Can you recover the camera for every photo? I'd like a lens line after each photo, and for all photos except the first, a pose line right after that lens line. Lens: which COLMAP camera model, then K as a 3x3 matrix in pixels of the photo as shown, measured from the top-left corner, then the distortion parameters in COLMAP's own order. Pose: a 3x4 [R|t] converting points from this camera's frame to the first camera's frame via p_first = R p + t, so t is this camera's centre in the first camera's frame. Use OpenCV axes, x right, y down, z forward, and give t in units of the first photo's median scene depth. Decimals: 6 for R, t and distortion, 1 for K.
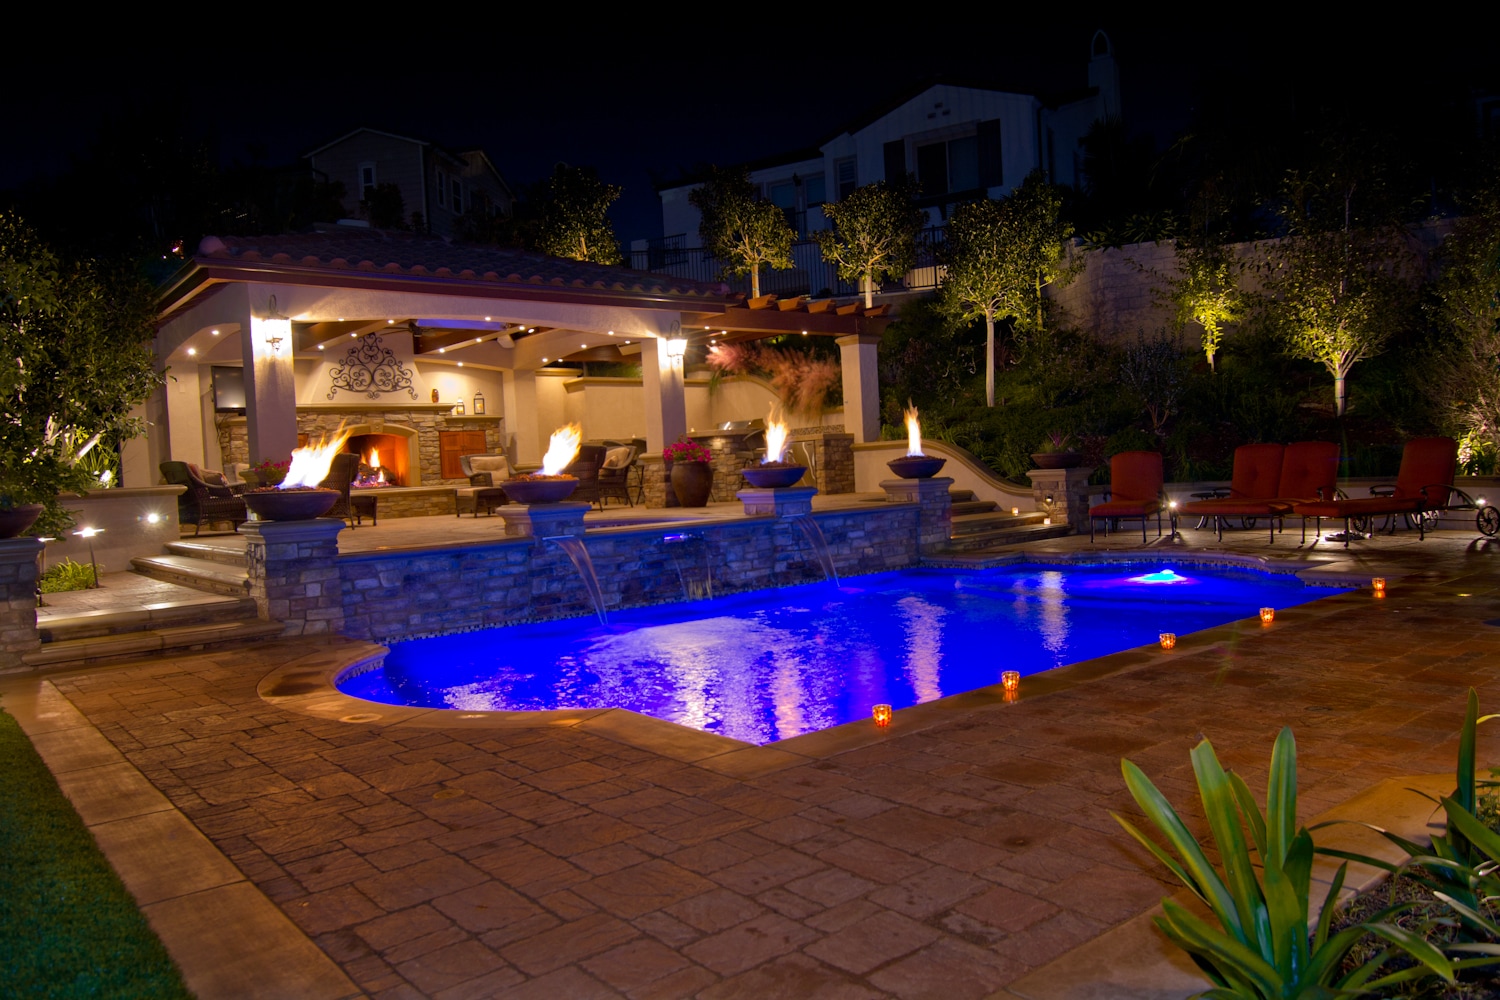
lens RADIAL K [[1077.7, 0, 750.0], [0, 1077.7, 500.0], [0, 0, 1]] dist [0.021992, -0.049021]
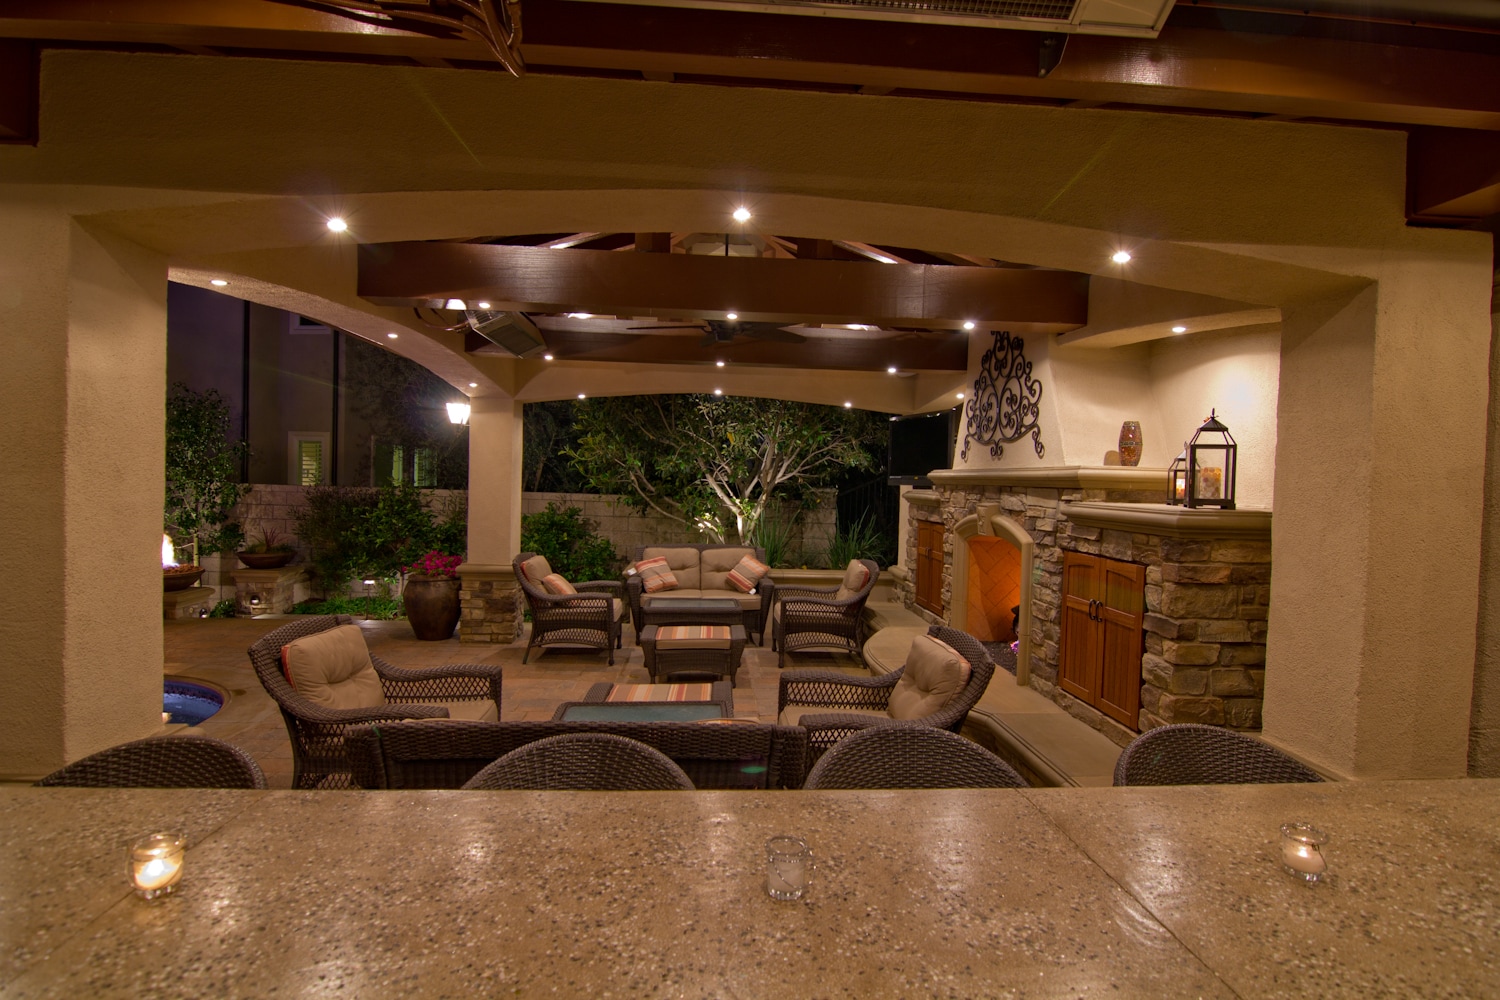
lens RADIAL K [[761.2, 0, 749.8], [0, 761.2, 498.1], [0, 0, 1]] dist [0.000984, -0.016221]
pose [[-0.576712, 0.057885, -0.814894, -0.033466], [-0.022131, 0.996013, 0.086414, -0.100957], [0.816648, 0.067871, -0.573132, 1.083295]]
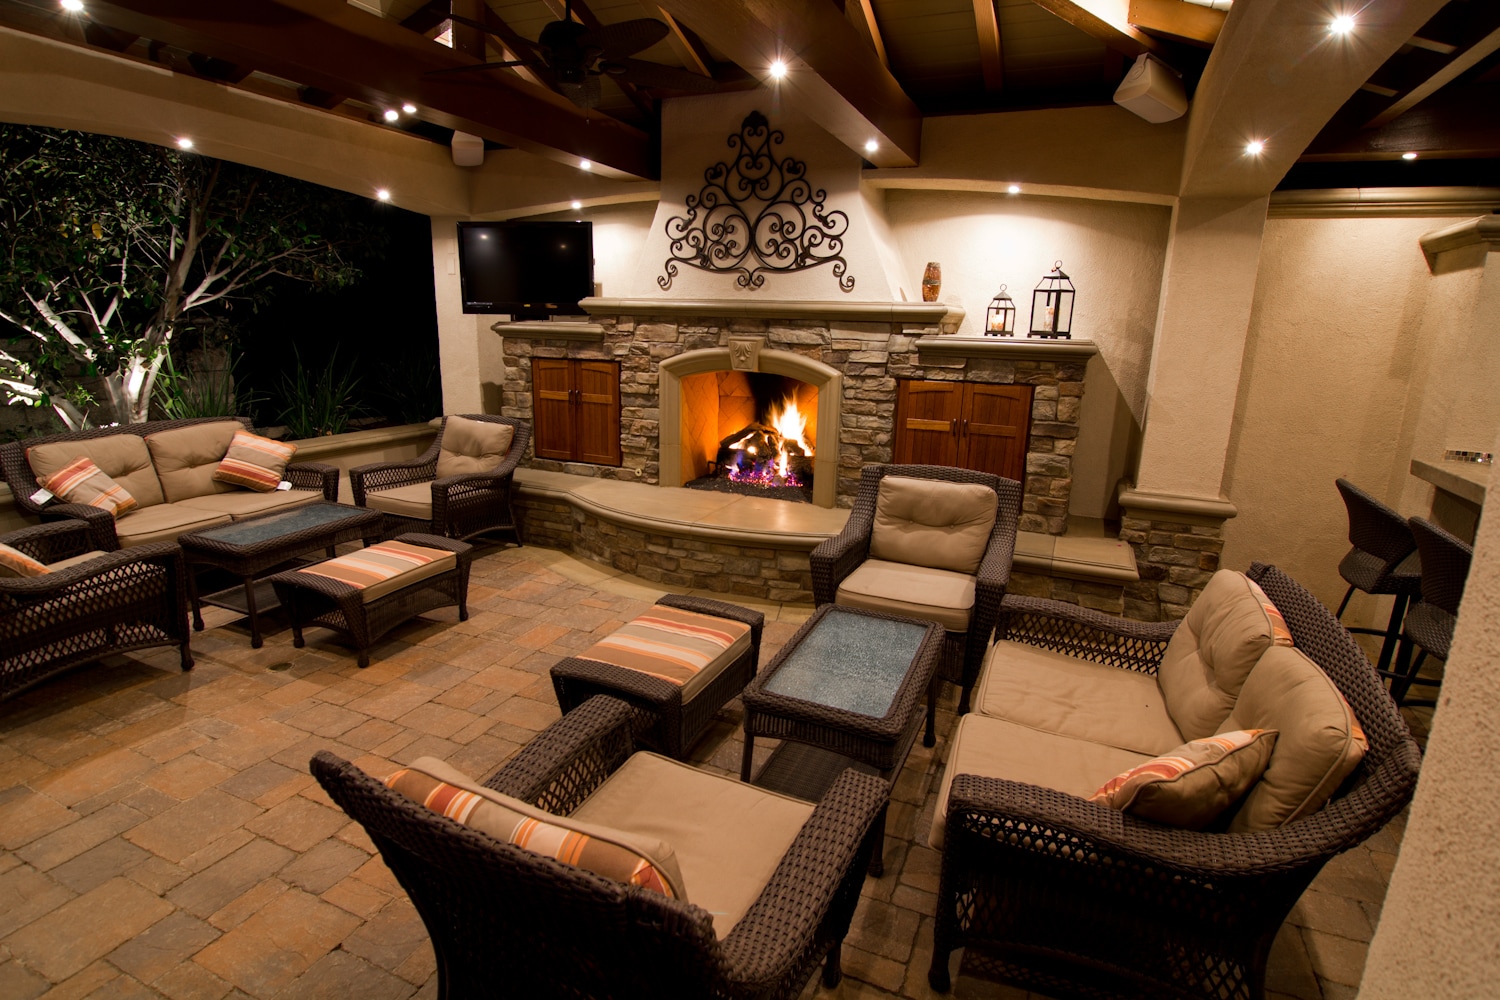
lens RADIAL K [[761.2, 0, 749.8], [0, 761.2, 498.1], [0, 0, 1]] dist [0.000984, -0.016221]
pose [[0.456978, 0.265865, -0.848815, -0.072108], [-0.077192, 0.962538, 0.259928, -0.091061], [0.886122, -0.053259, 0.460381, 0.846537]]
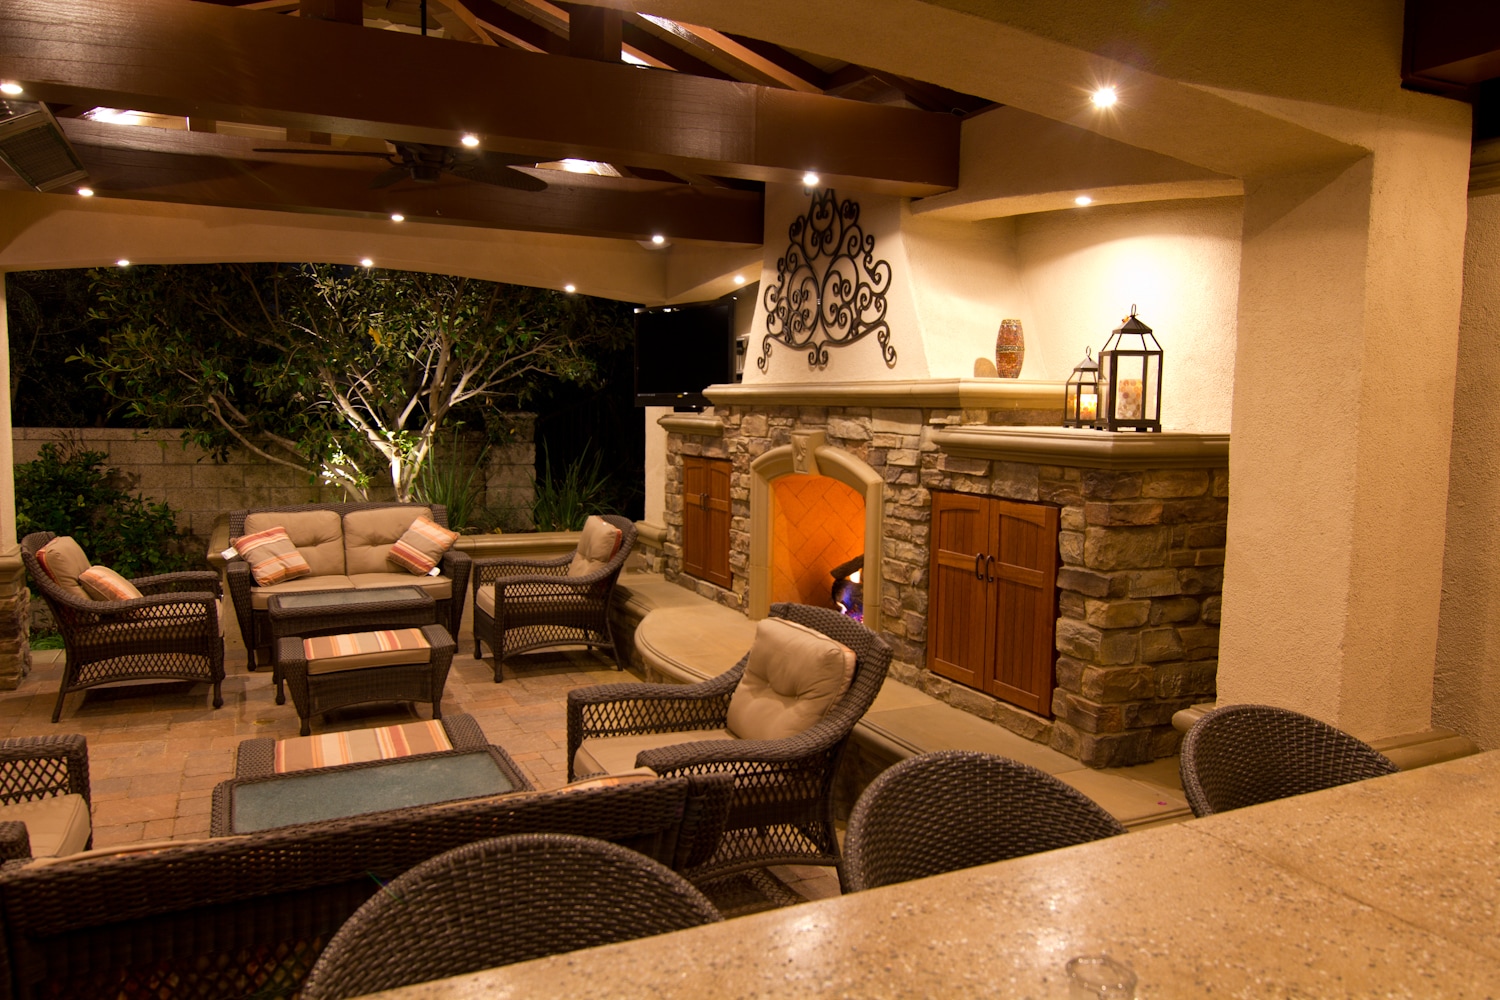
lens RADIAL K [[1077.7, 0, 750.0], [0, 1077.7, 500.0], [0, 0, 1]] dist [0.021992, -0.049021]
pose [[-0.240690, 0.134795, -0.961196, -0.027519], [-0.031518, 0.988702, 0.146544, -0.100067], [0.970090, 0.065566, -0.233723, 1.044432]]
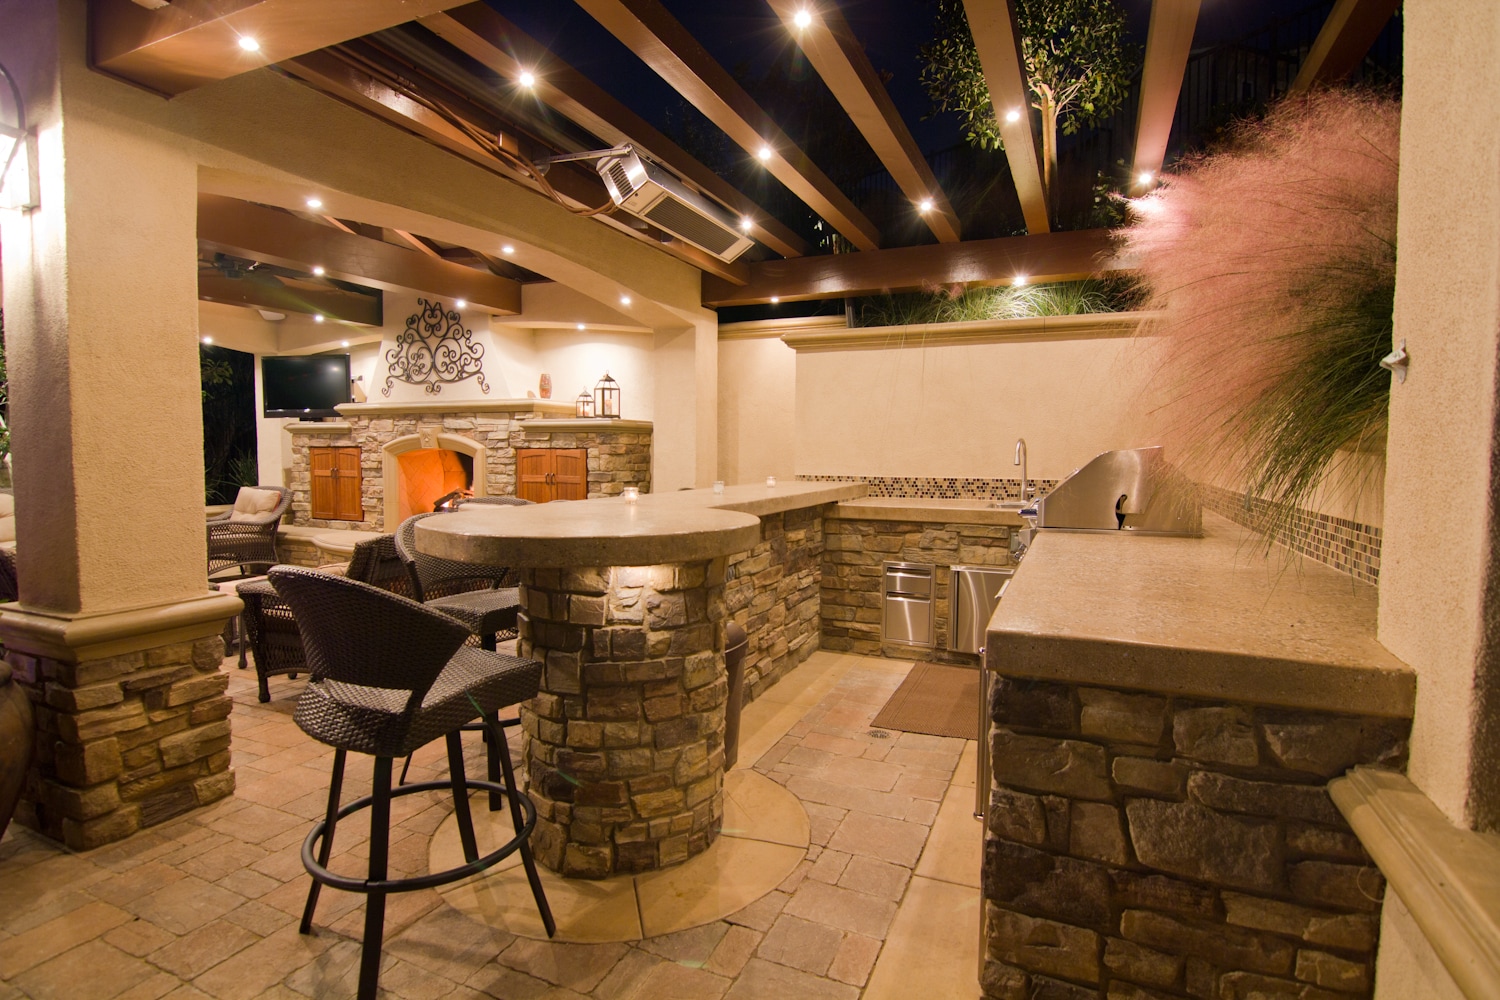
lens RADIAL K [[761.2, 0, 749.8], [0, 761.2, 498.1], [0, 0, 1]] dist [0.000984, -0.016221]
pose [[0.454849, 0.110098, -0.883737, 0.133827], [-0.056331, 0.993898, 0.094830, -0.084762], [0.888785, 0.006649, 0.458275, 0.948263]]
